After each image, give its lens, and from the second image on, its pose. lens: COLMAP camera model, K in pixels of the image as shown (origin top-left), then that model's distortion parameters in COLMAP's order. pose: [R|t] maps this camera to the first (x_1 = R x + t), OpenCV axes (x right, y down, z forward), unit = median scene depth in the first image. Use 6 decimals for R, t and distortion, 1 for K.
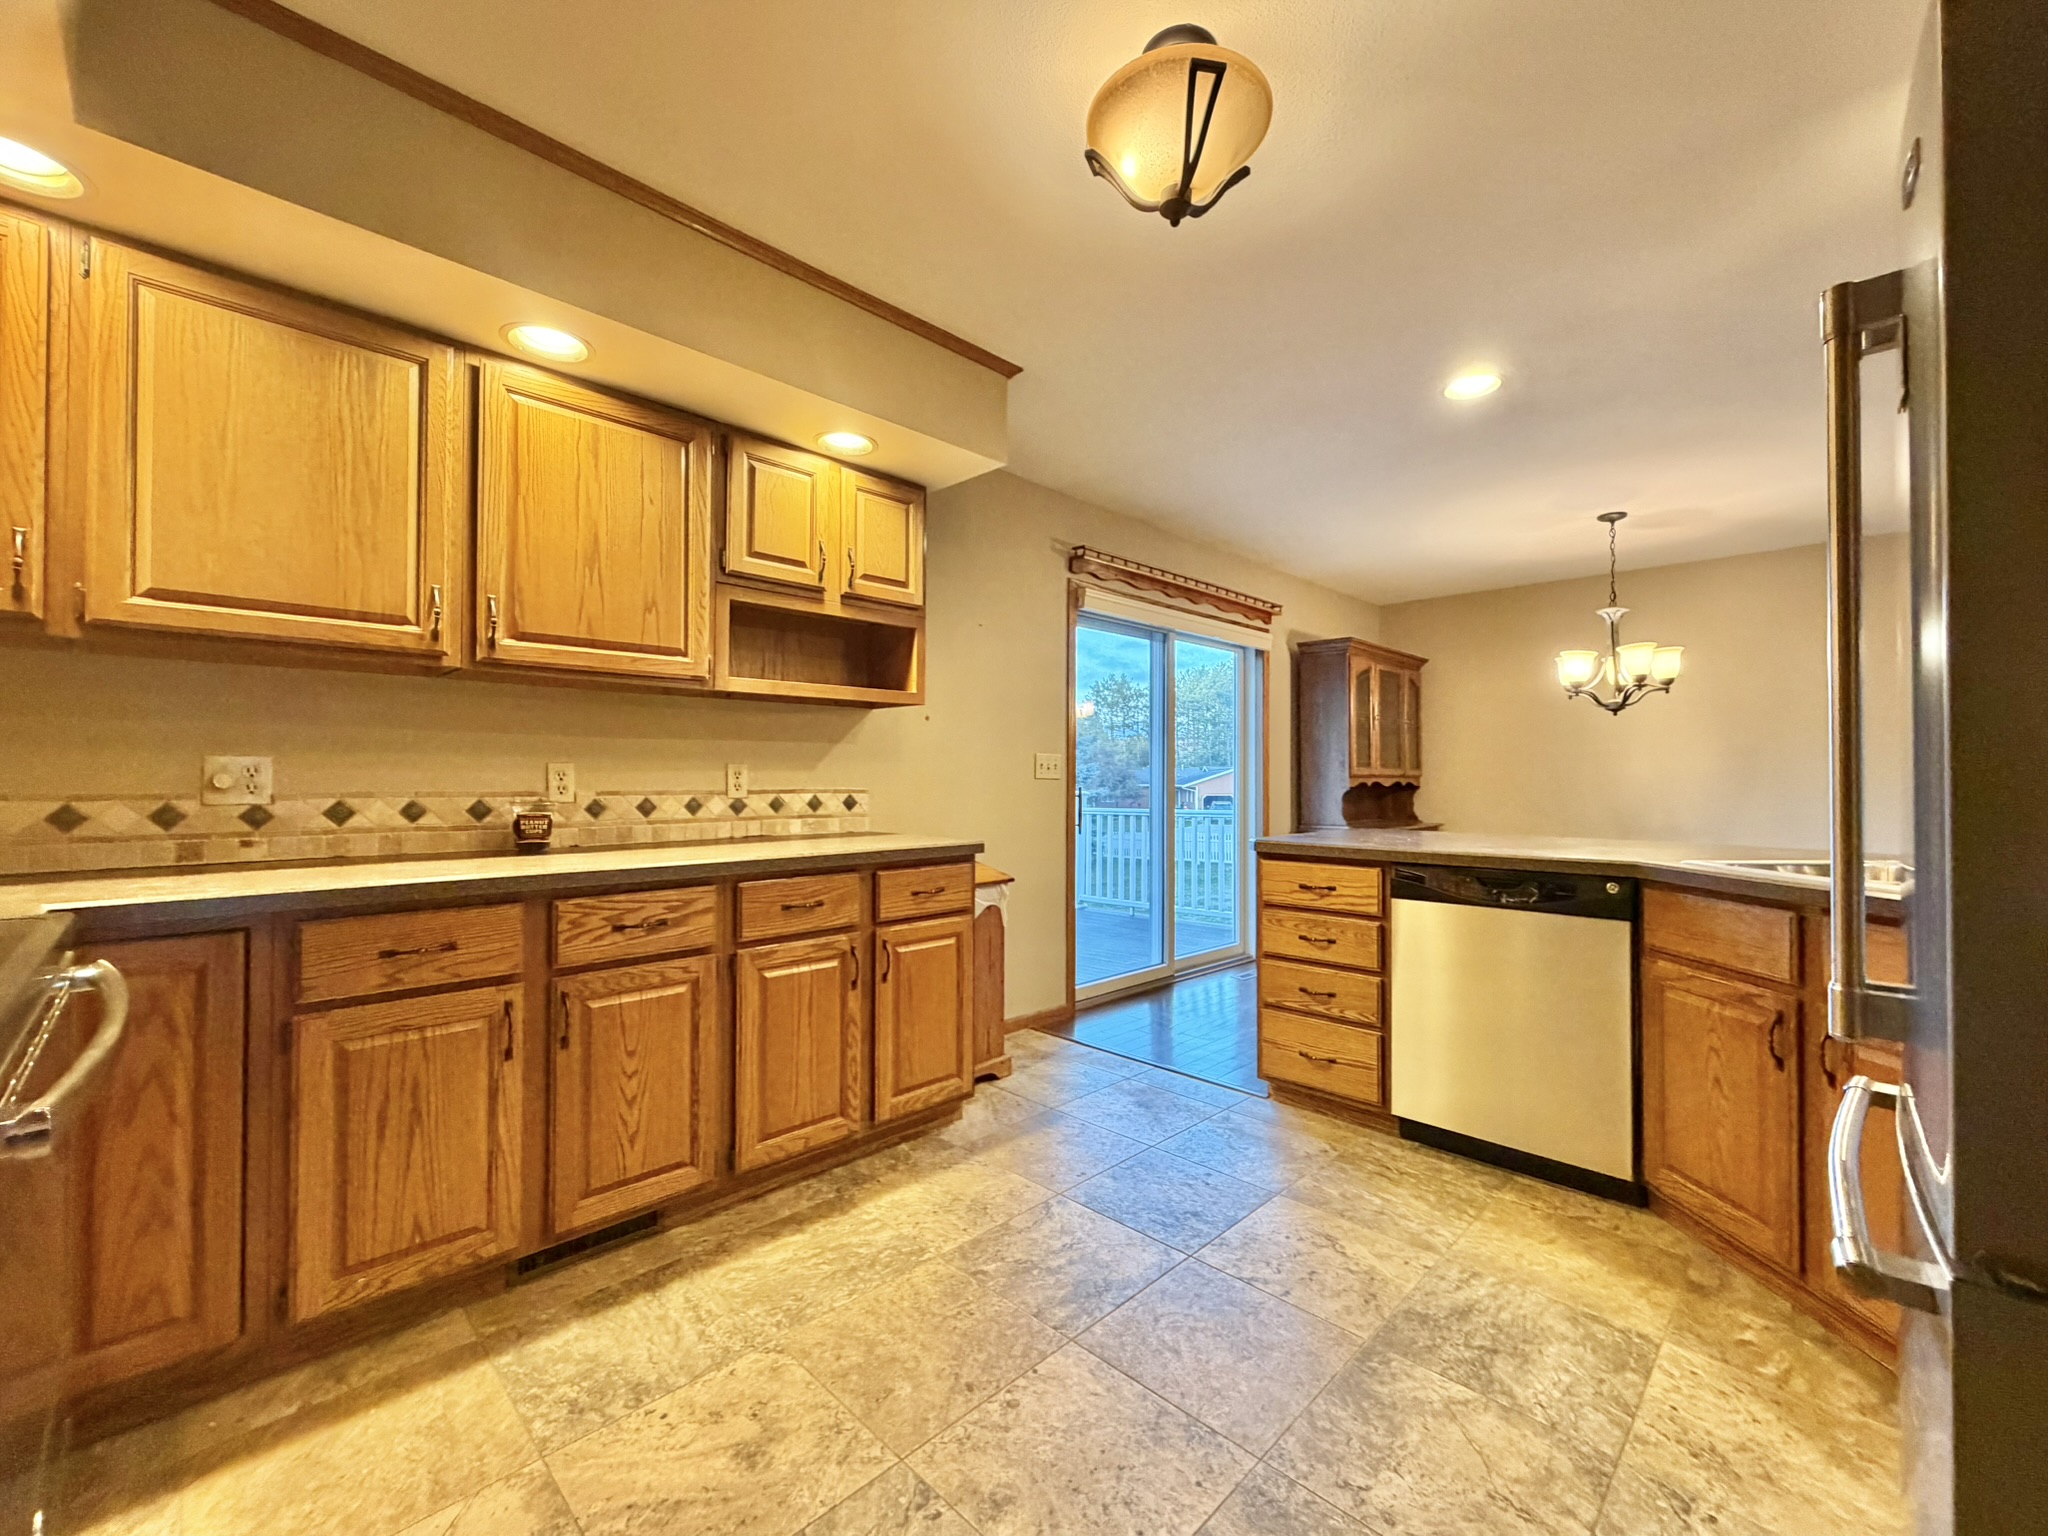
lens RADIAL K [[845.4, 0, 1028.8], [0, 845.4, 768.4], [0, 0, 1]] dist [0.001355, 0.000107]
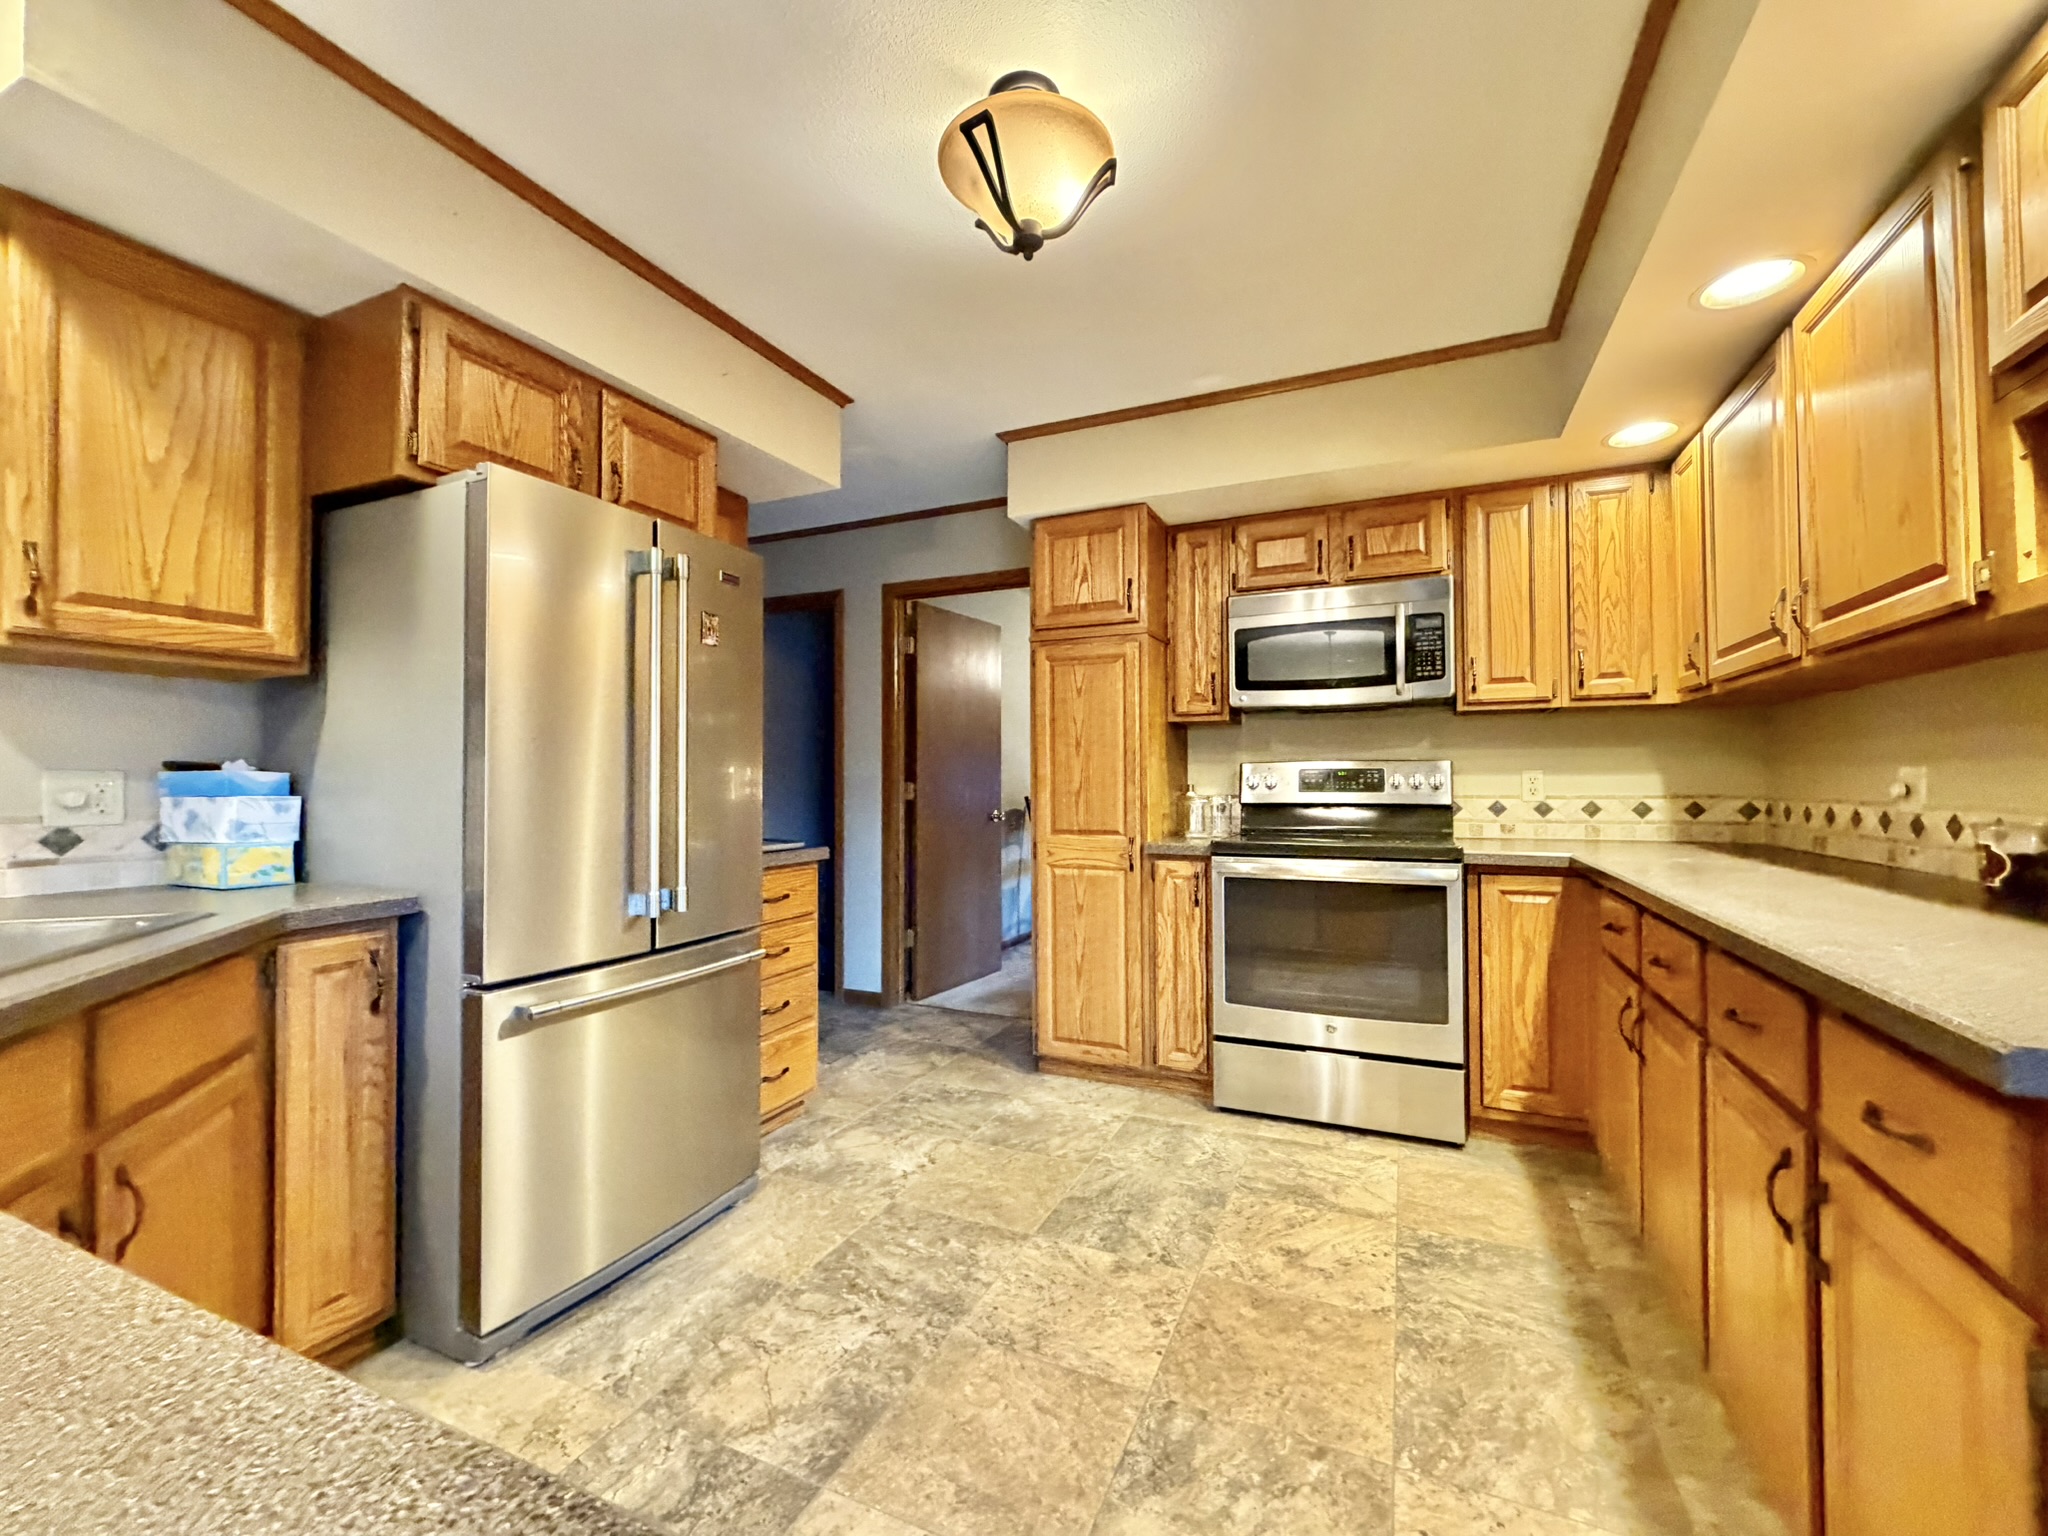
lens RADIAL K [[845.4, 0, 1028.8], [0, 845.4, 768.4], [0, 0, 1]] dist [0.001355, 0.000107]
pose [[-0.934768, -0.004878, -0.355224, 0.381897], [0.005671, 0.999573, -0.028650, 0.010112], [0.355212, -0.028796, -0.934342, 1.383509]]
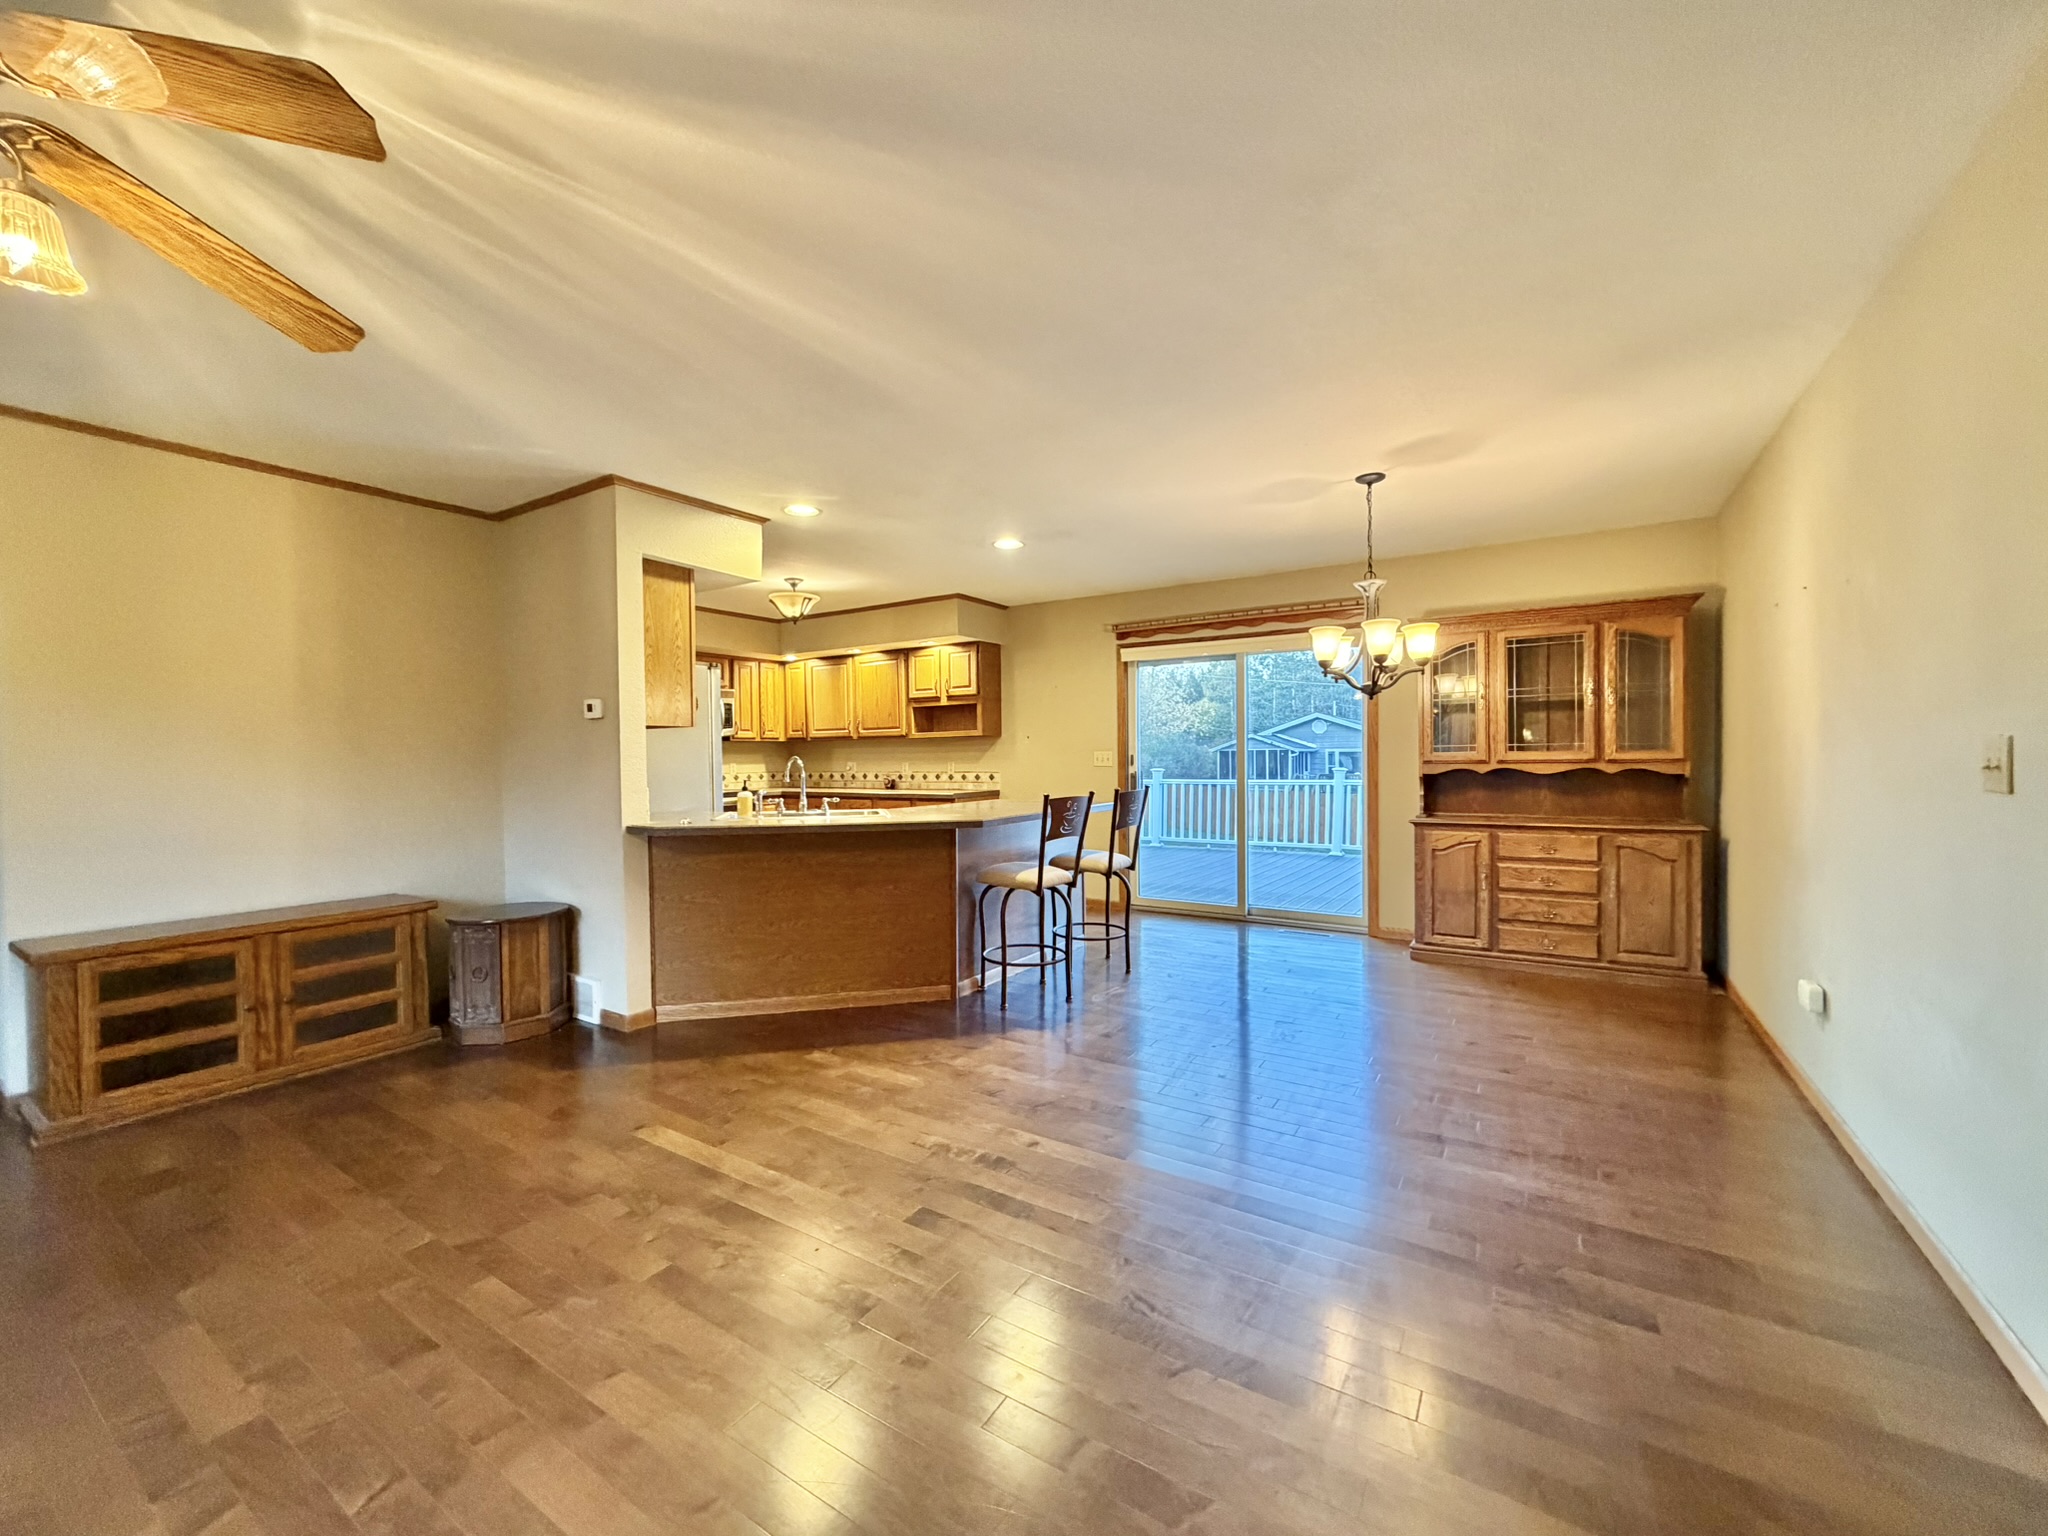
lens RADIAL K [[831.0, 0, 1022.1], [0, 831.0, 771.9], [0, 0, 1]] dist [0.000115, 0.000291]
pose [[0.213980, 0.014253, -0.976734, 2.861936], [0.025037, 0.999485, 0.020070, -0.024631], [0.976517, -0.028749, 0.213513, 0.828692]]
